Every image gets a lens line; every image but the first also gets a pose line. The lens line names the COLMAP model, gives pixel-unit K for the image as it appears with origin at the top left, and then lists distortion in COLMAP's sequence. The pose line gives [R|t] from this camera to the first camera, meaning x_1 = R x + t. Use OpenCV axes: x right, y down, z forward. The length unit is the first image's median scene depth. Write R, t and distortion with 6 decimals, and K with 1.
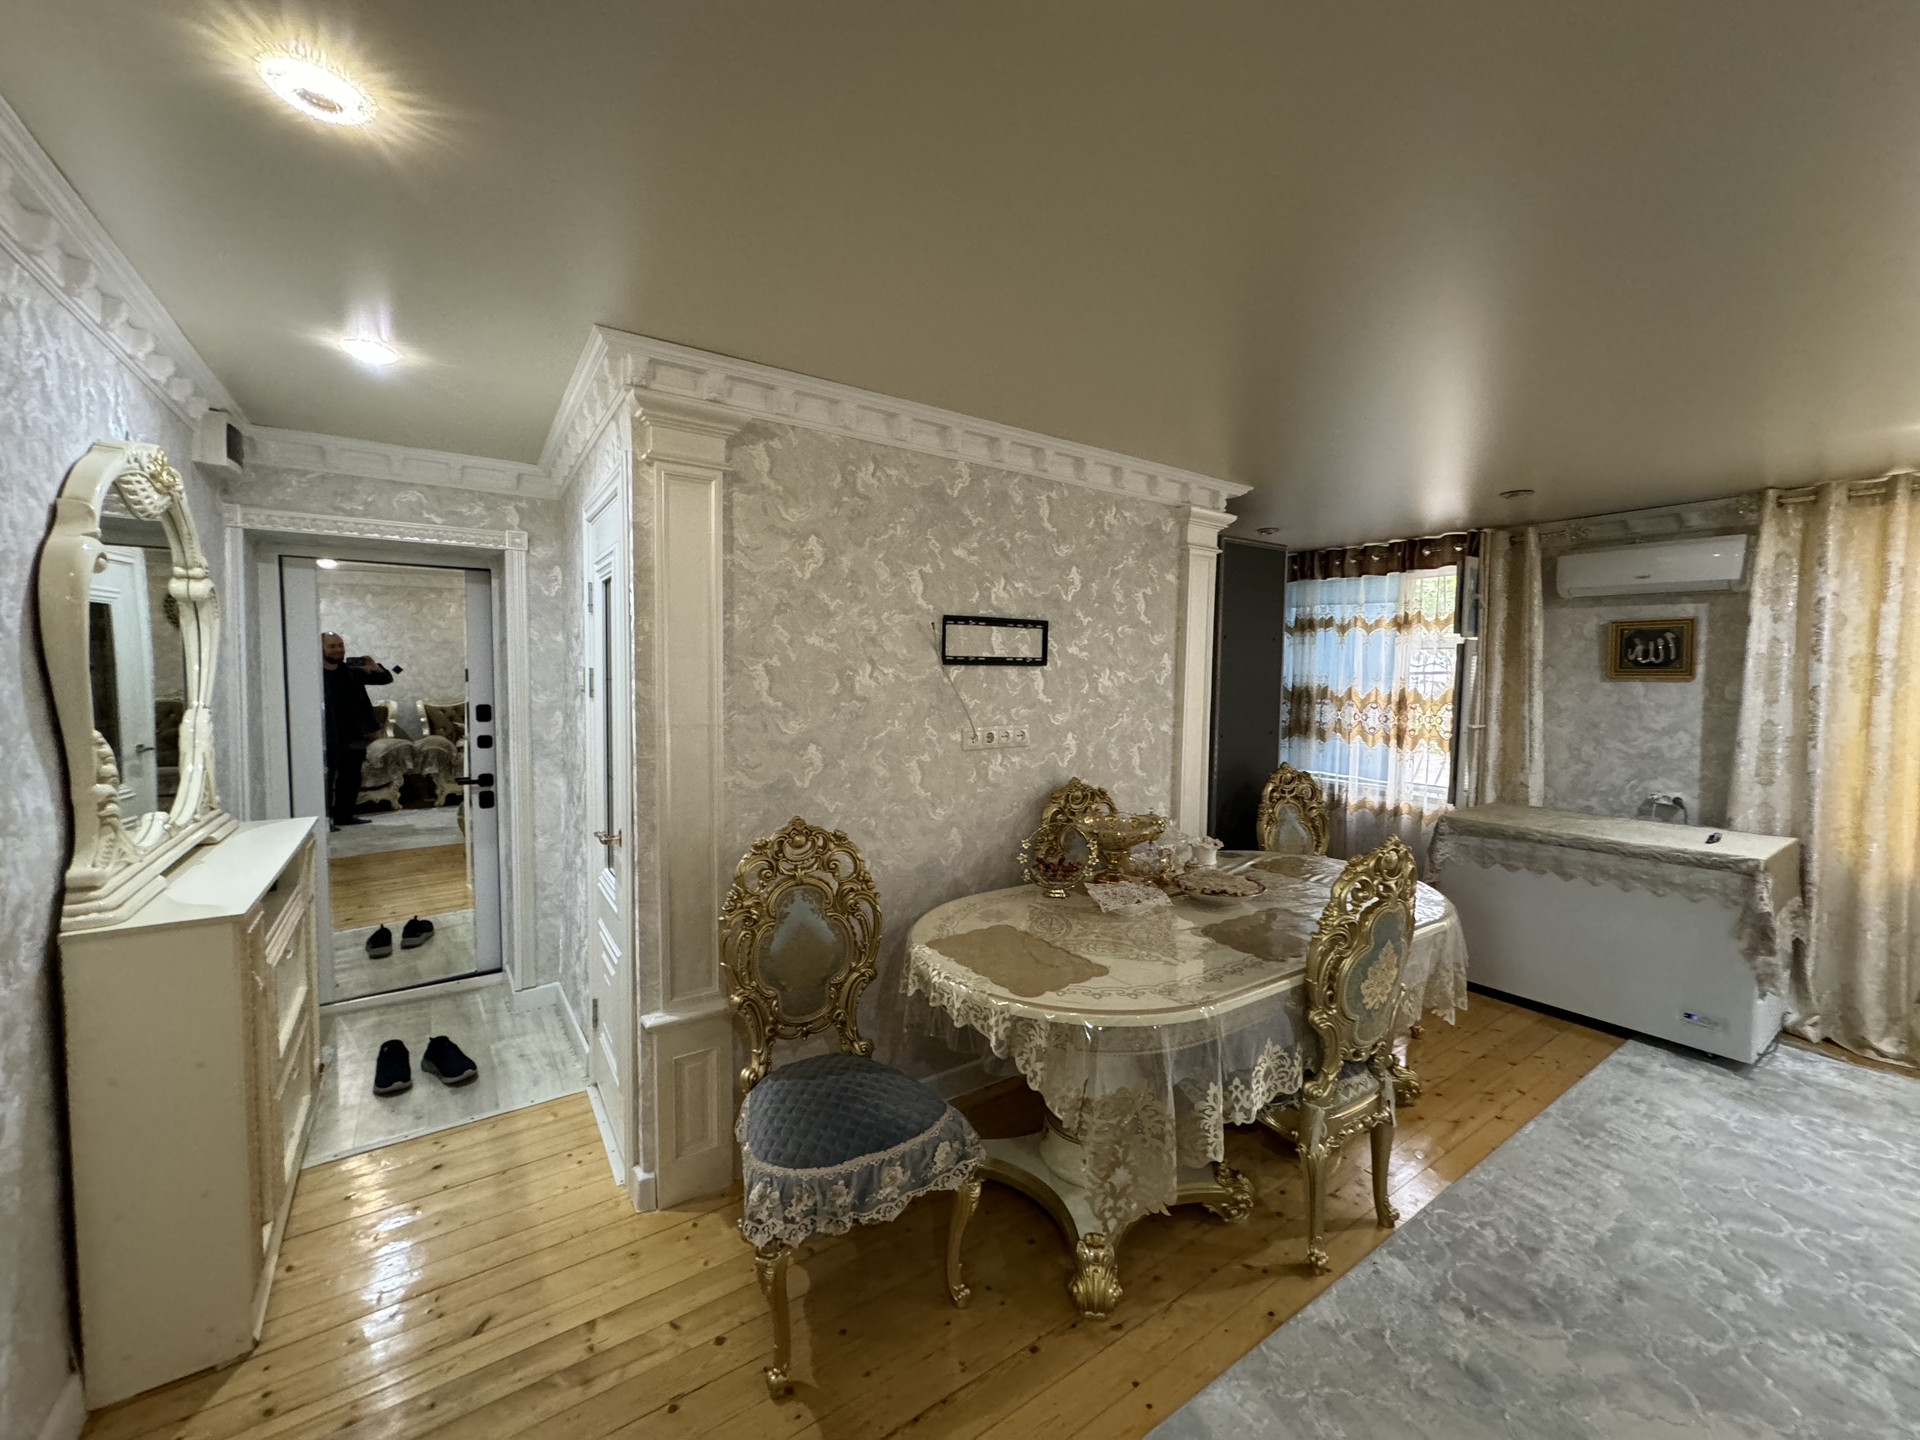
lens RADIAL K [[764.2, 0, 958.0], [0, 764.2, 714.3], [0, 0, 1]] dist [-0.003357, 0.001341]
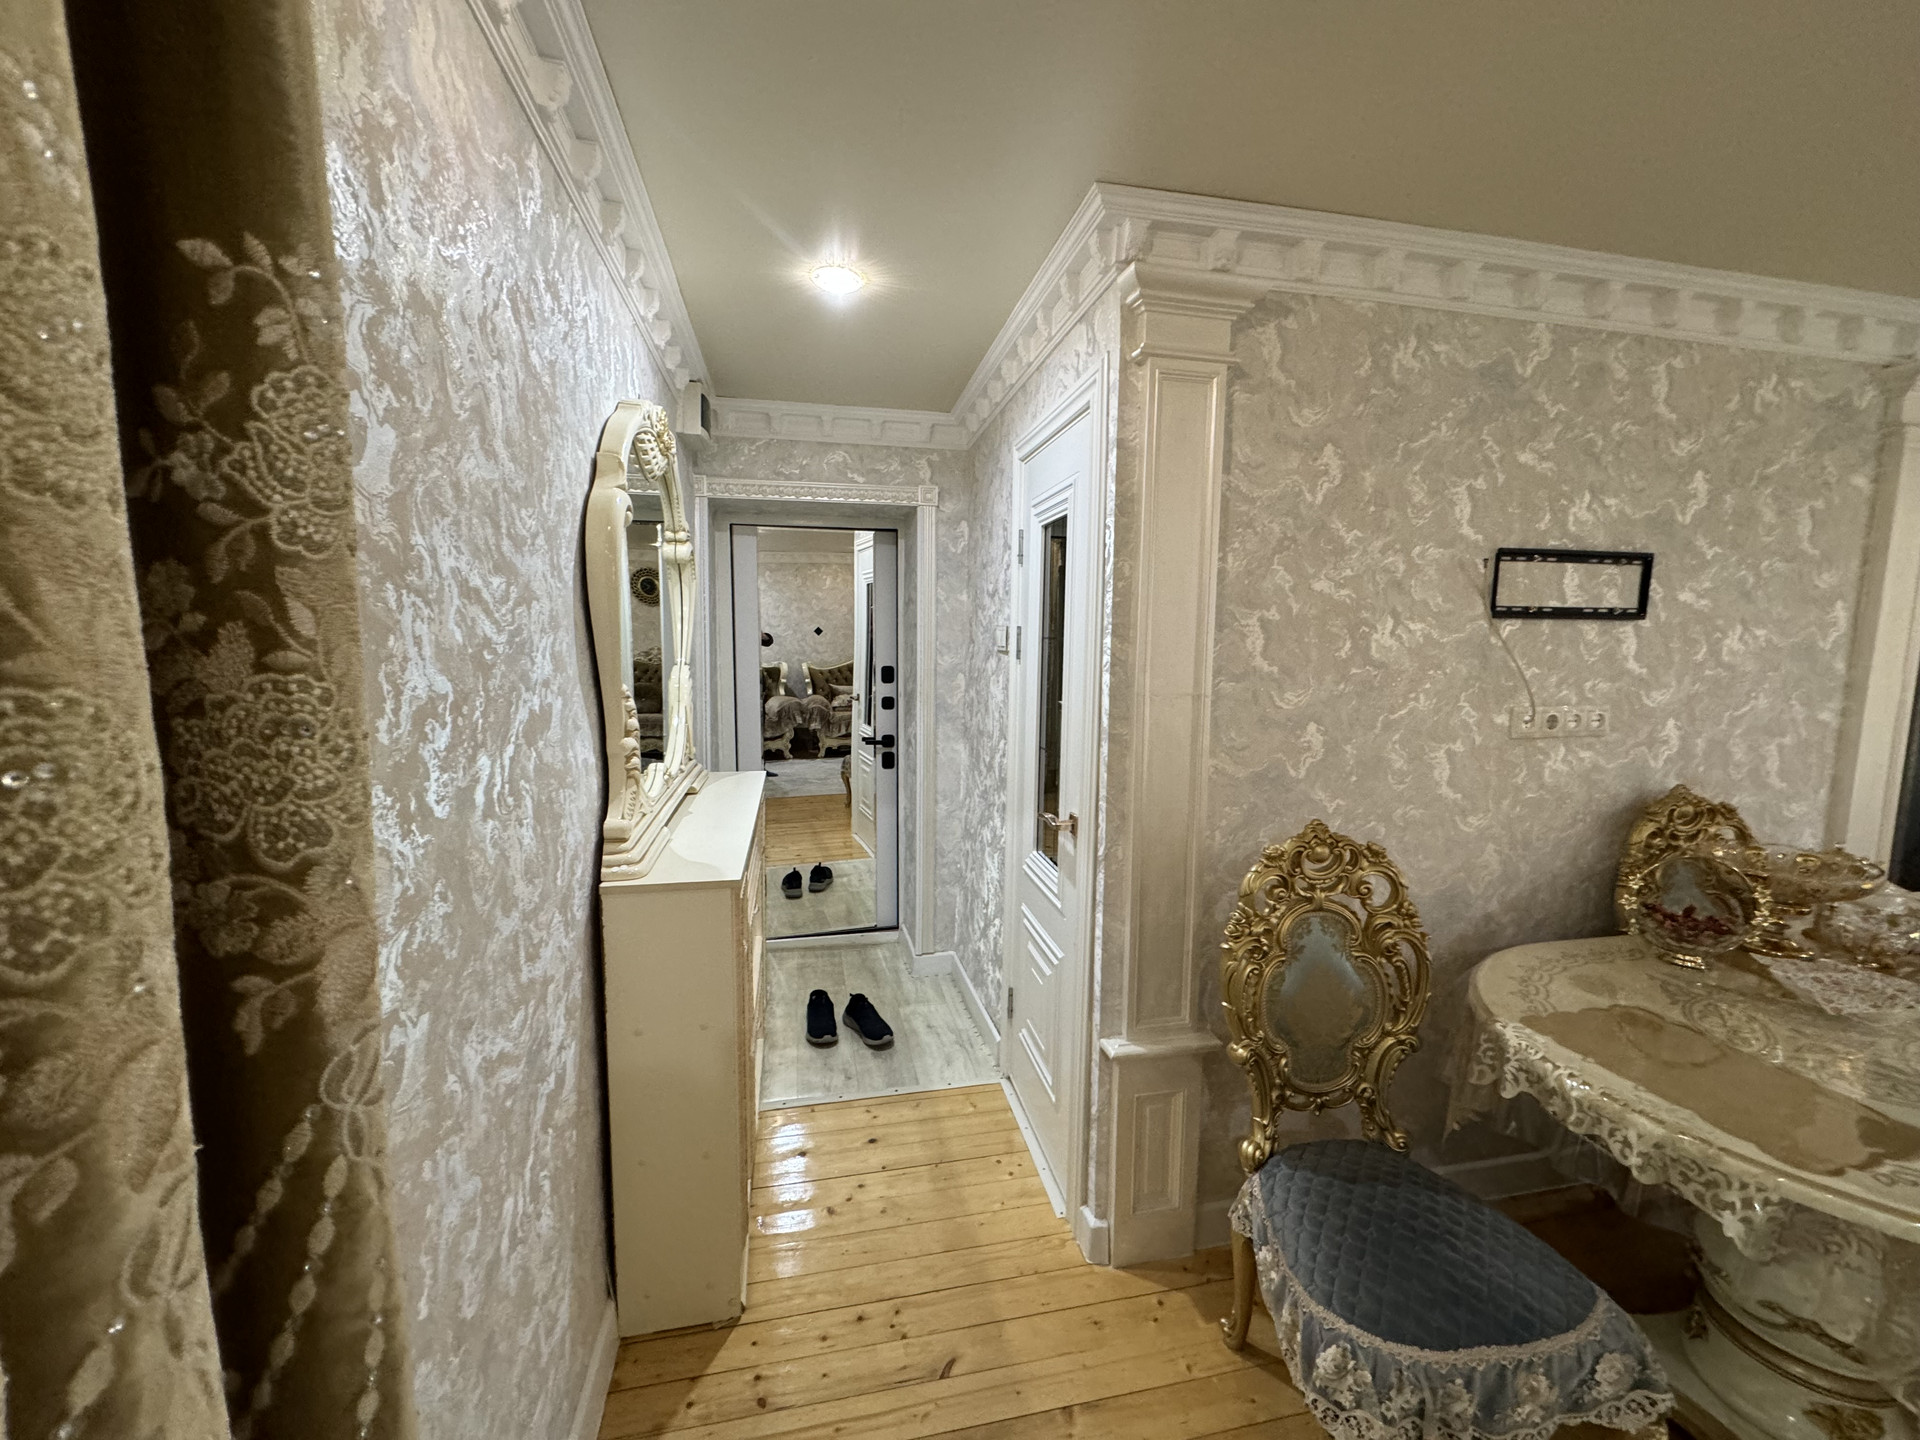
lens RADIAL K [[764.2, 0, 958.0], [0, 764.2, 714.7], [0, 0, 1]] dist [-0.003357, 0.001341]
pose [[0.922984, 0.038140, -0.382944, -0.212479], [-0.021778, 0.998659, 0.046973, 0.002901], [0.384222, -0.035016, 0.922576, 0.150090]]
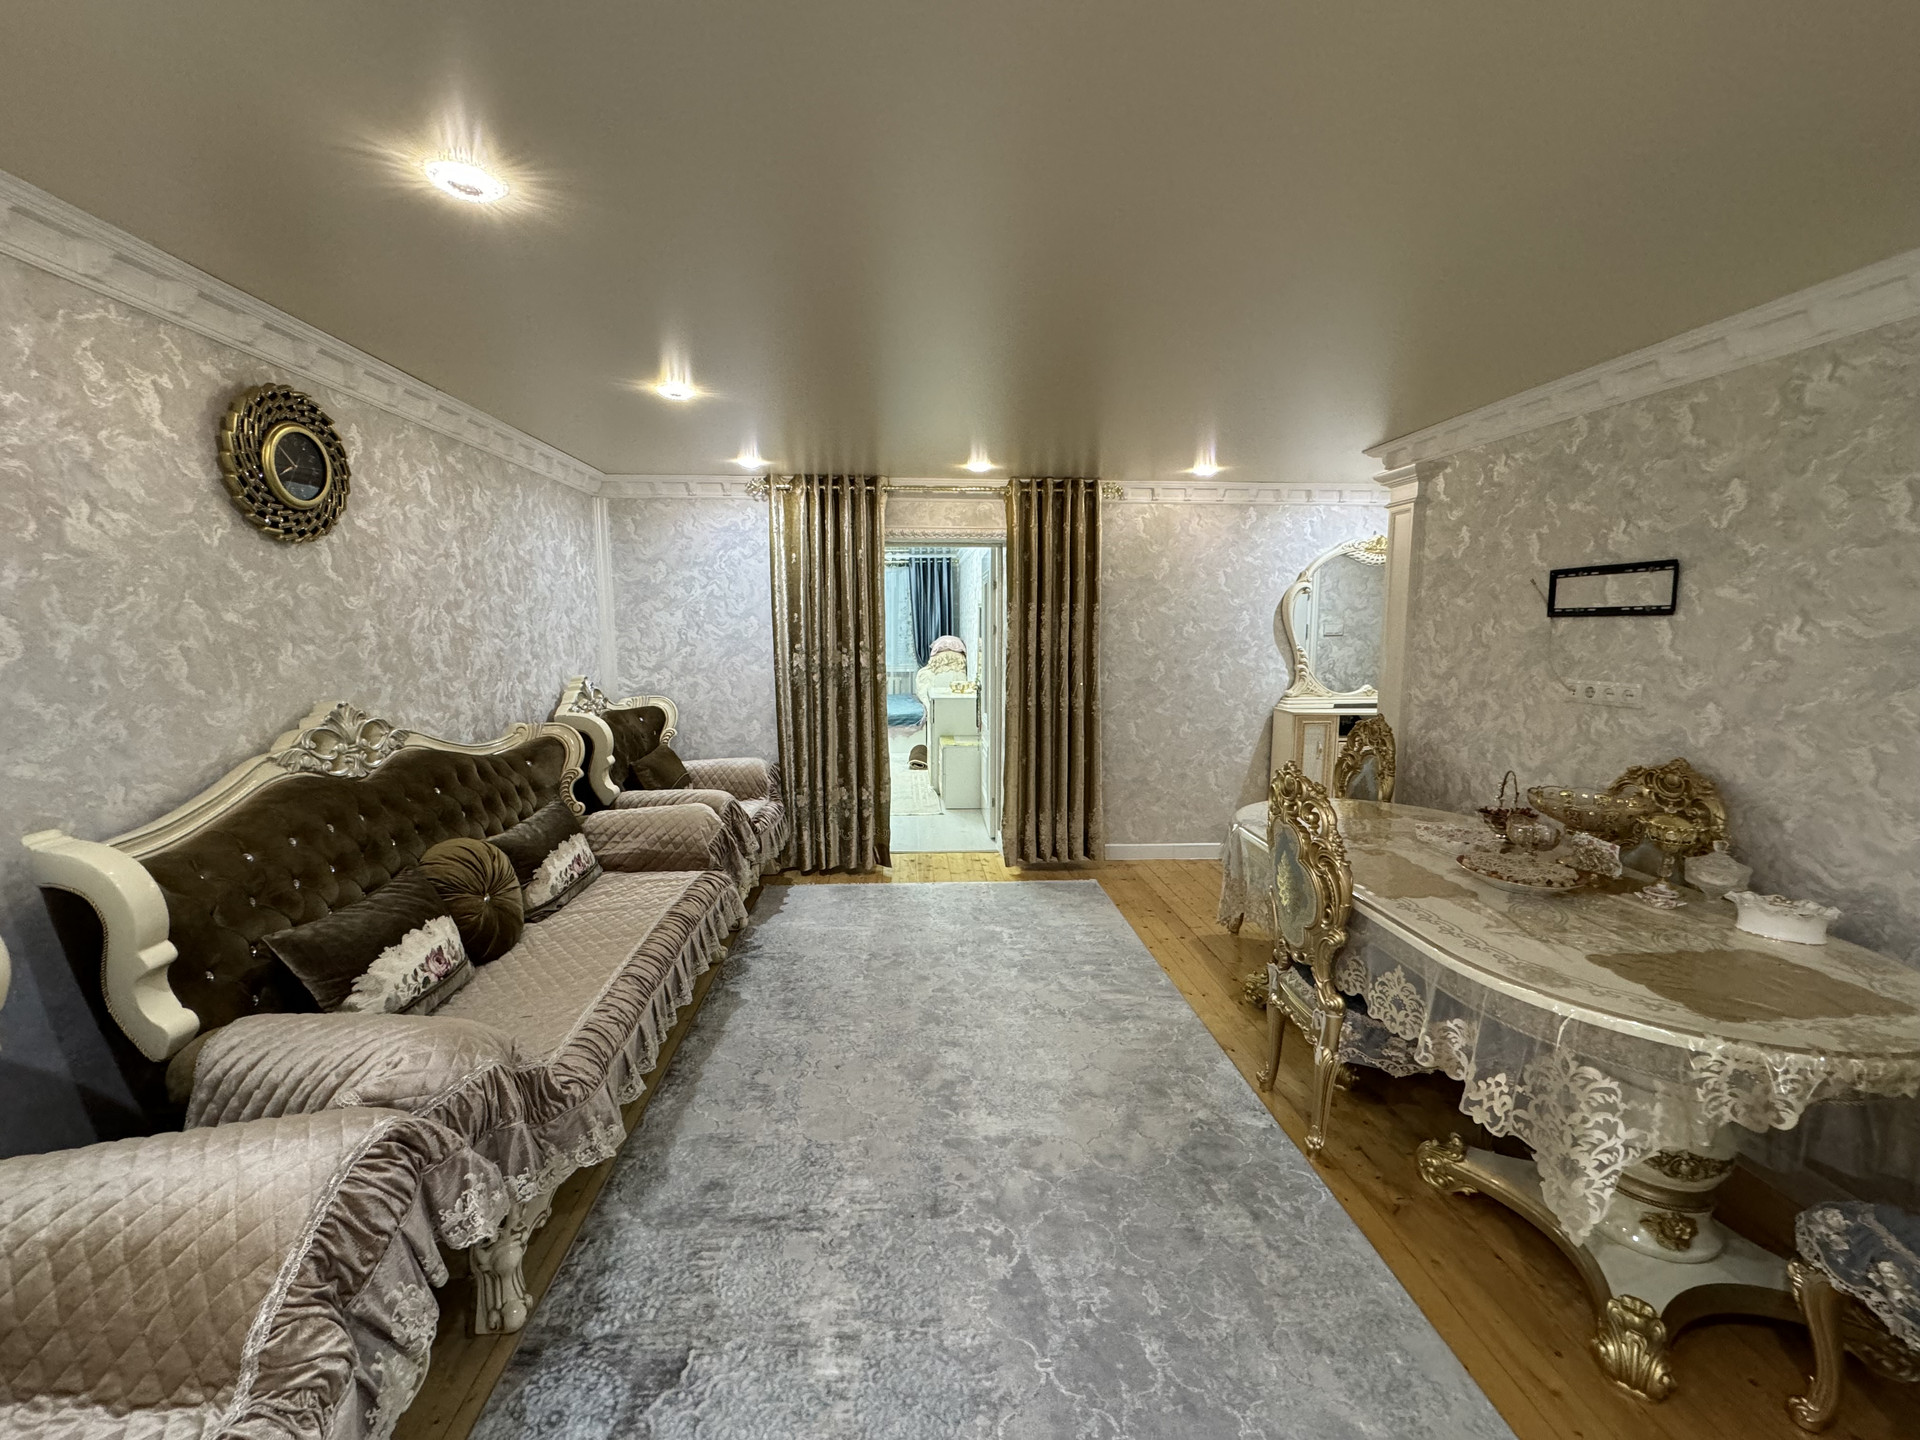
lens RADIAL K [[764.2, 0, 956.8], [0, 764.2, 715.0], [0, 0, 1]] dist [-0.003357, 0.001341]
pose [[-0.505679, 0.089144, -0.858104, 1.379552], [-0.057154, 0.989001, 0.136423, -0.028996], [0.860826, 0.118030, -0.495022, 0.864123]]
